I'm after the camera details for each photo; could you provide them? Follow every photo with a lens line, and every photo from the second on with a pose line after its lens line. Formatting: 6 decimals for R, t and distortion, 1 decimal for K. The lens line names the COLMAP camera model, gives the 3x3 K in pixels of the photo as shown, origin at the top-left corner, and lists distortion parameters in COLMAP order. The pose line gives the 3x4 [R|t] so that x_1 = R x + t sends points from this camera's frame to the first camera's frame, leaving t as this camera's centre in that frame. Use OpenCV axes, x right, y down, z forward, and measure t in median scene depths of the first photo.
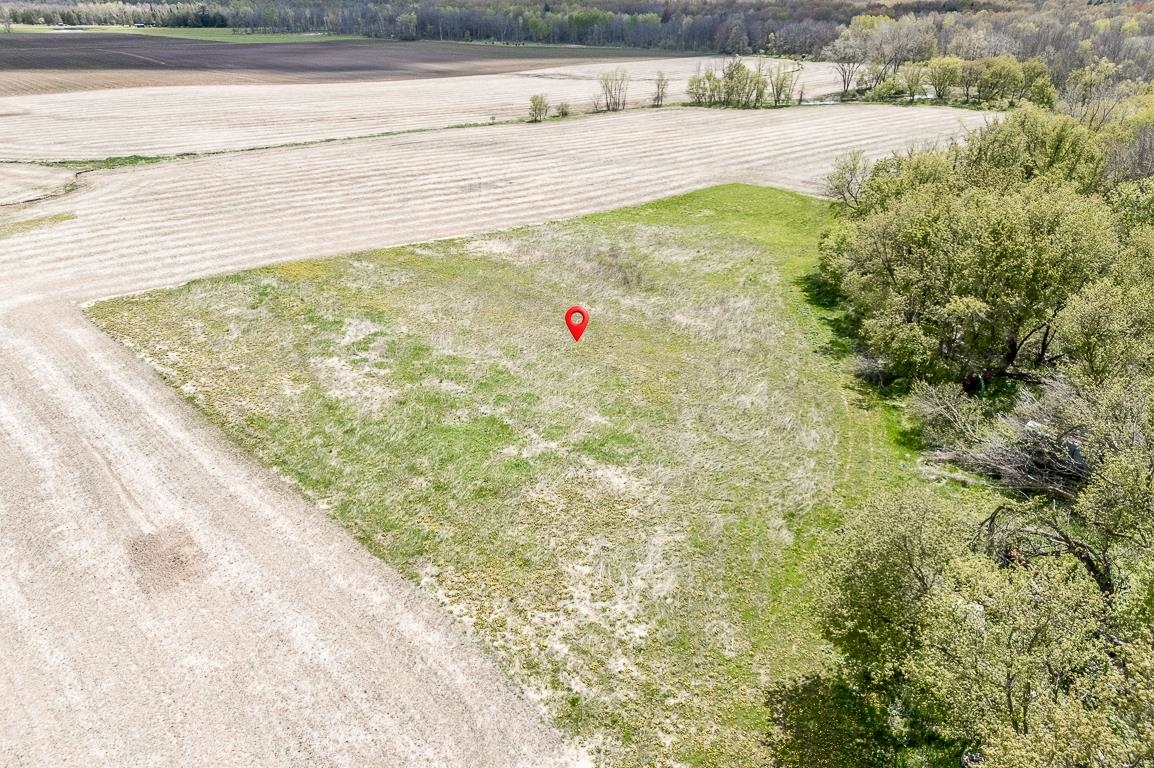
lens RADIAL K [[840.7, 0, 576.5], [0, 840.7, 371.4], [0, 0, 1]] dist [0.107964, -0.120456]
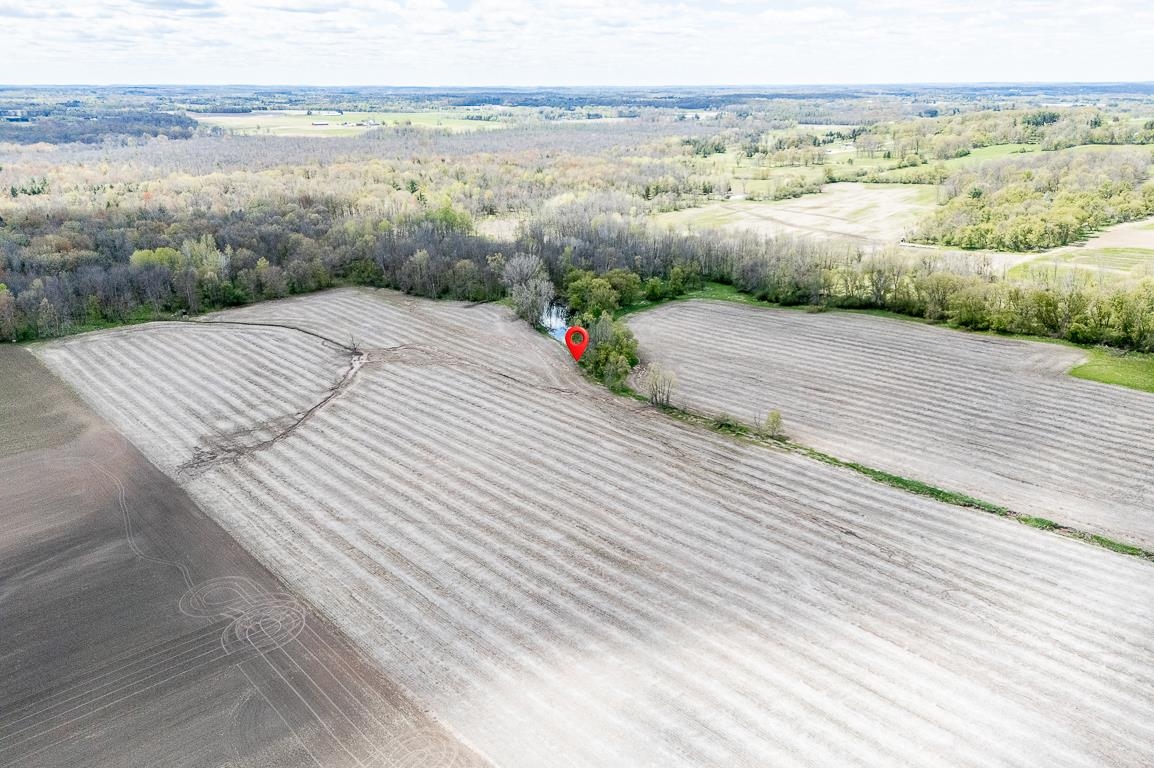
lens RADIAL K [[842.1, 0, 578.3], [0, 842.1, 401.0], [0, 0, 1]] dist [0.094312, -0.106237]
pose [[0.011770, -0.347662, 0.937546, -1.439308], [0.427337, 0.849423, 0.309619, -1.142850], [-0.904016, 0.397004, 0.158567, 1.702831]]
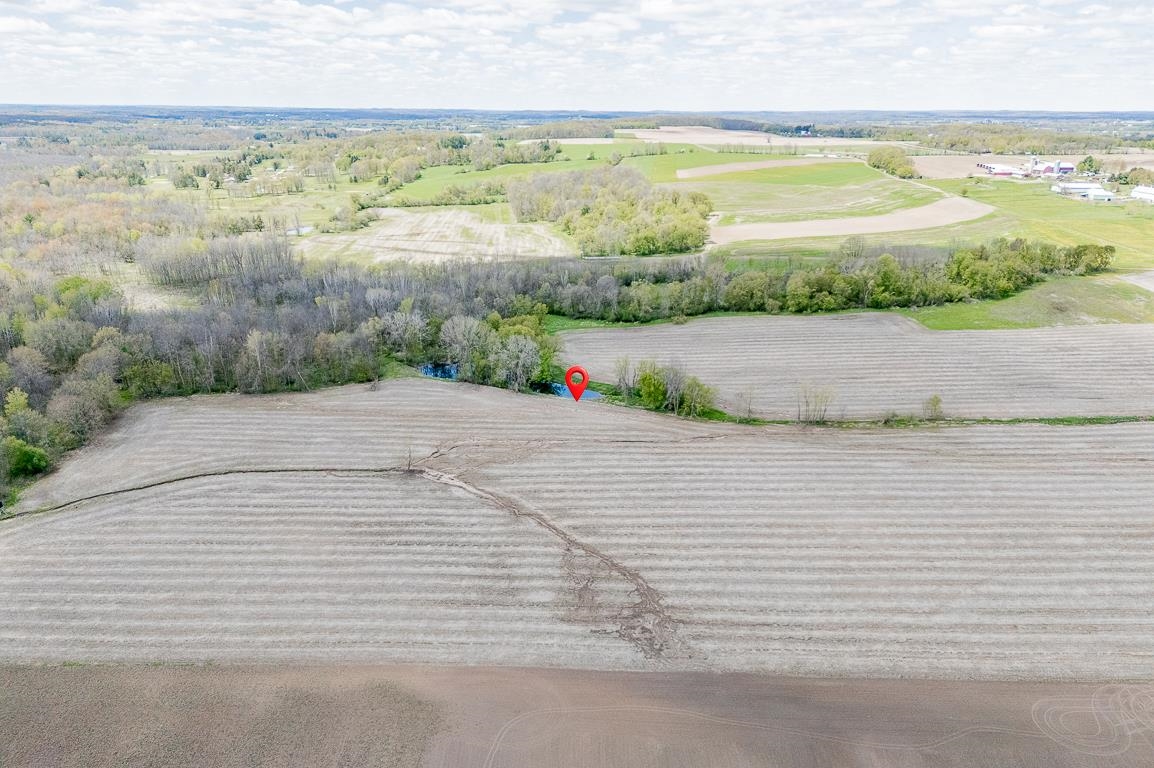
lens RADIAL K [[831.1, 0, 576.8], [0, 831.1, 421.5], [0, 0, 1]] dist [0.077579, -0.071860]
pose [[-0.708555, -0.245509, 0.661570, -0.690323], [0.298893, 0.744854, 0.596536, -1.698326], [-0.639228, 0.620418, -0.454389, 2.874104]]
